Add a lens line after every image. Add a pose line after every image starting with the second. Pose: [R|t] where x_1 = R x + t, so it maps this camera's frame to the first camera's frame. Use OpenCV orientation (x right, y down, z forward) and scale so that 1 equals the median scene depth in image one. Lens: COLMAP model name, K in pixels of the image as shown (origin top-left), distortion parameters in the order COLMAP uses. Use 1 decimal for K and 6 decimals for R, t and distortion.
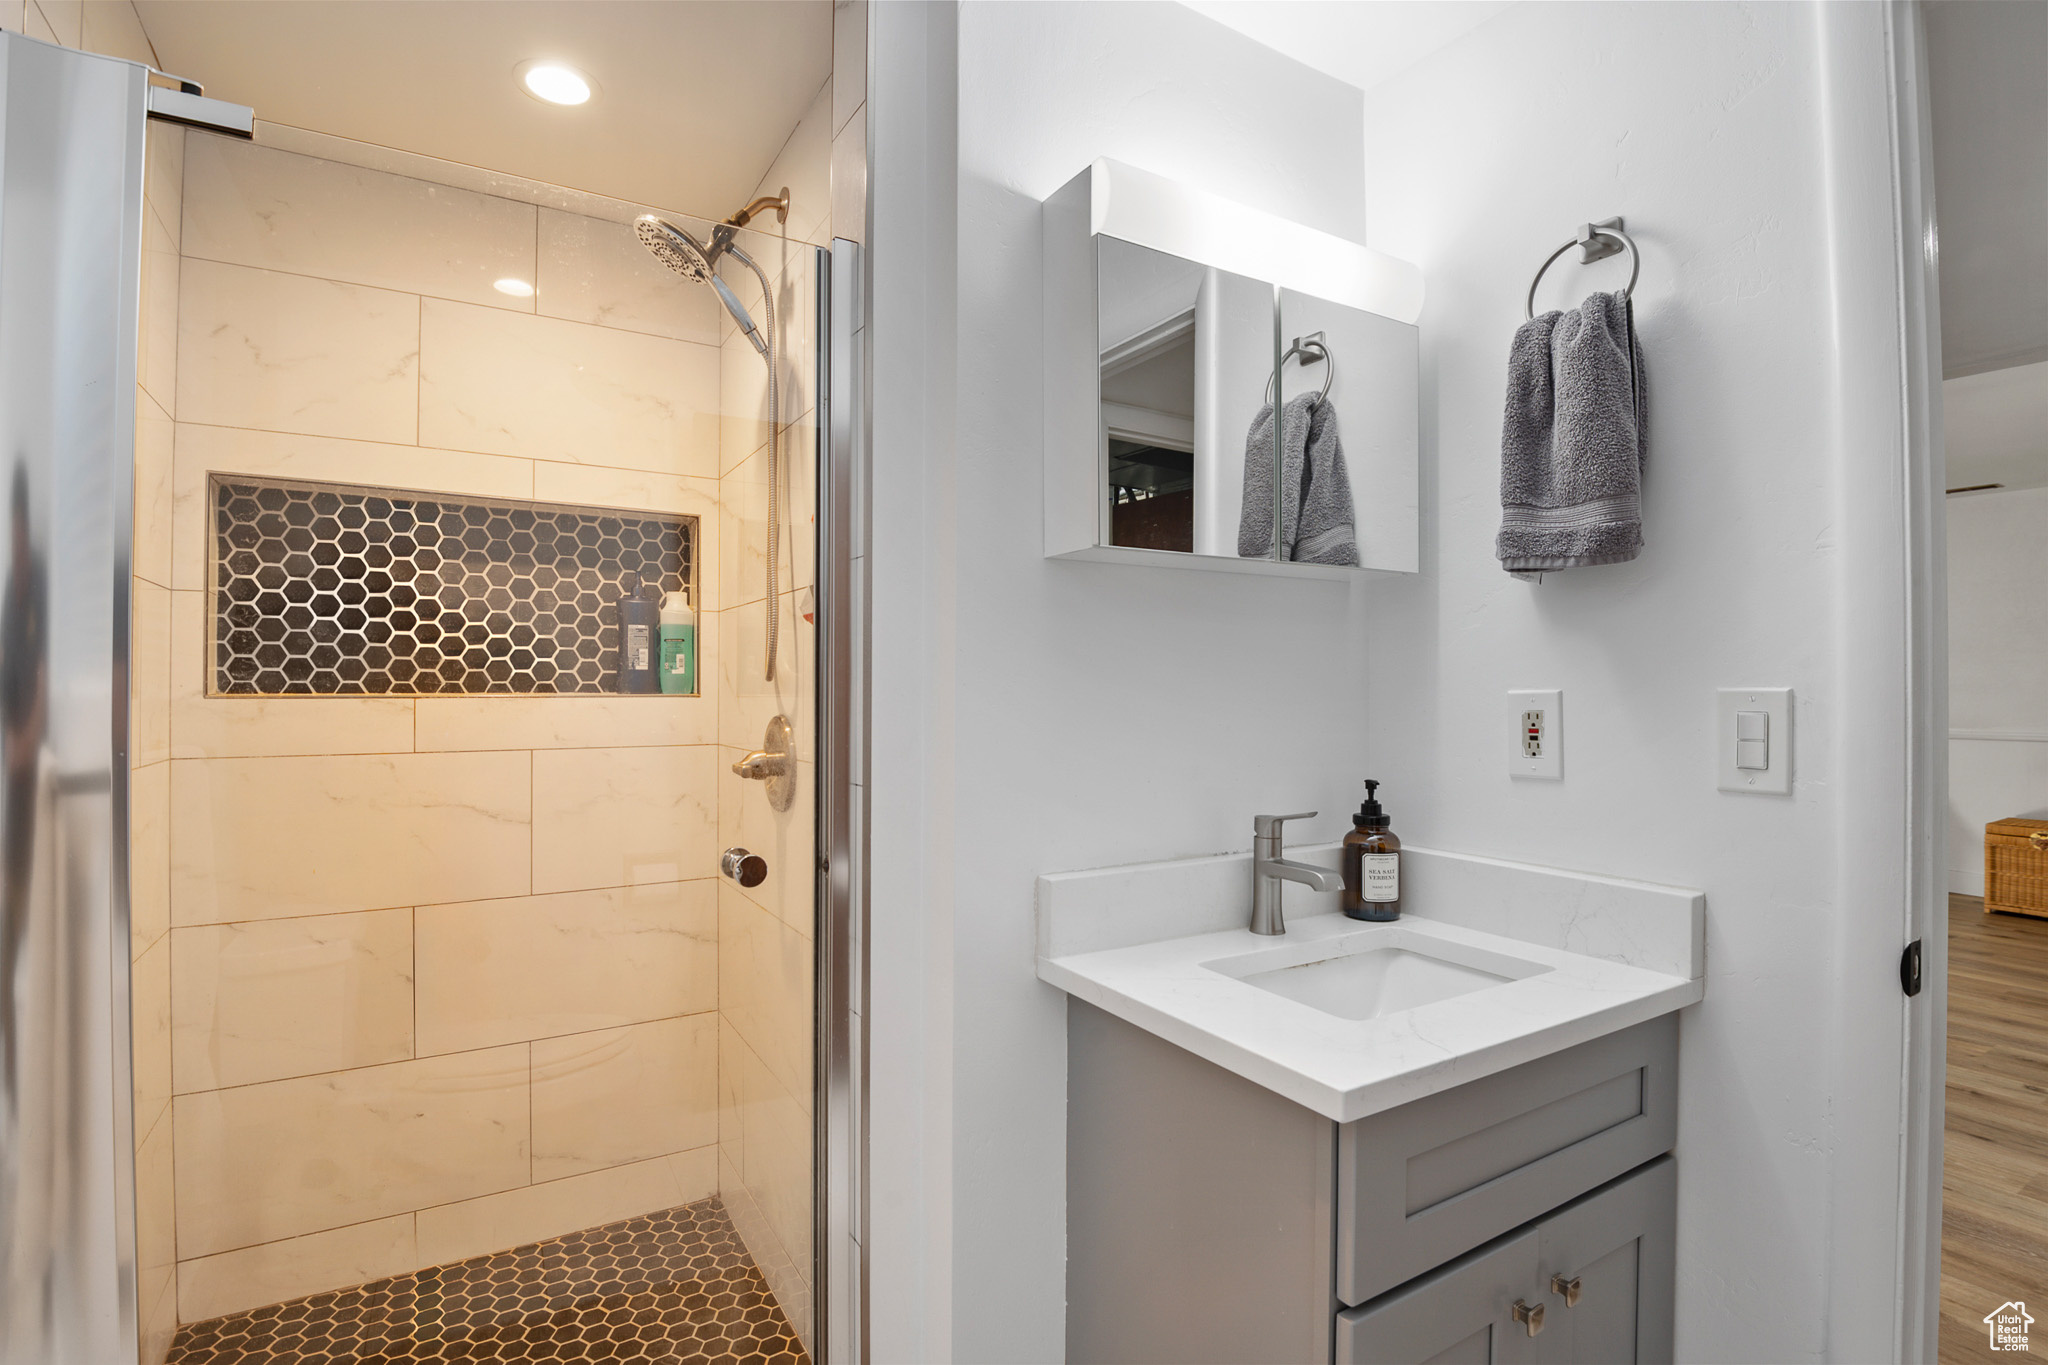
lens RADIAL K [[989.5, 0, 1024.0], [0, 989.5, 682.5], [0, 0, 1]] dist [-0.001755, -0.000324]
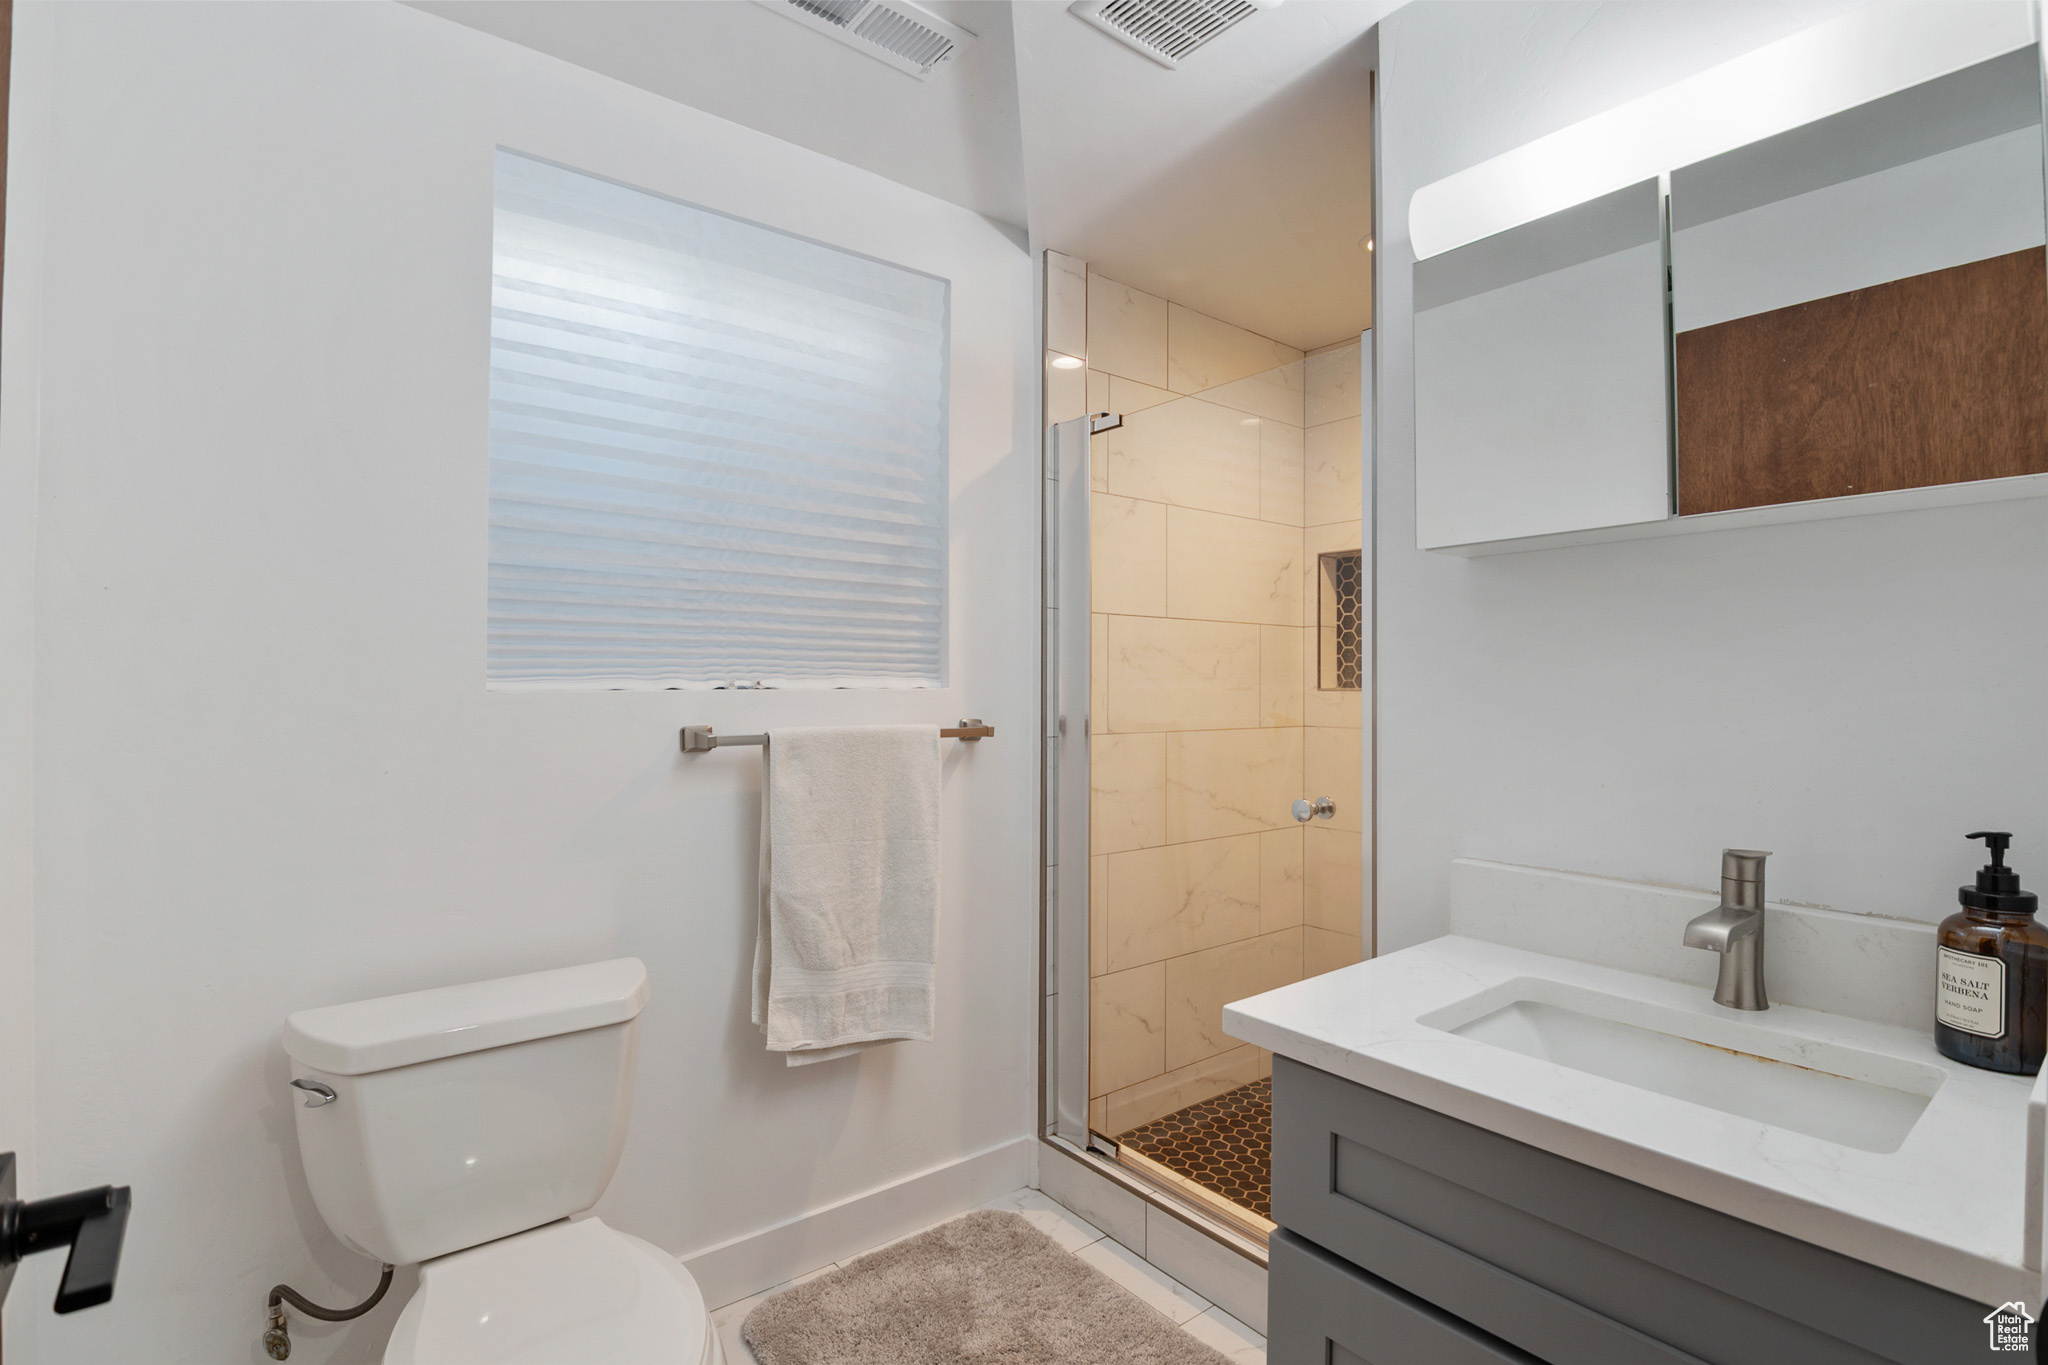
lens RADIAL K [[989.5, 0, 1024.0], [0, 989.5, 682.5], [0, 0, 1]] dist [-0.001755, -0.000324]
pose [[0.127382, -0.005278, -0.991840, 0.867921], [0.010673, 0.999935, -0.003950, 0.003876], [0.991796, -0.010082, 0.127430, 0.342138]]
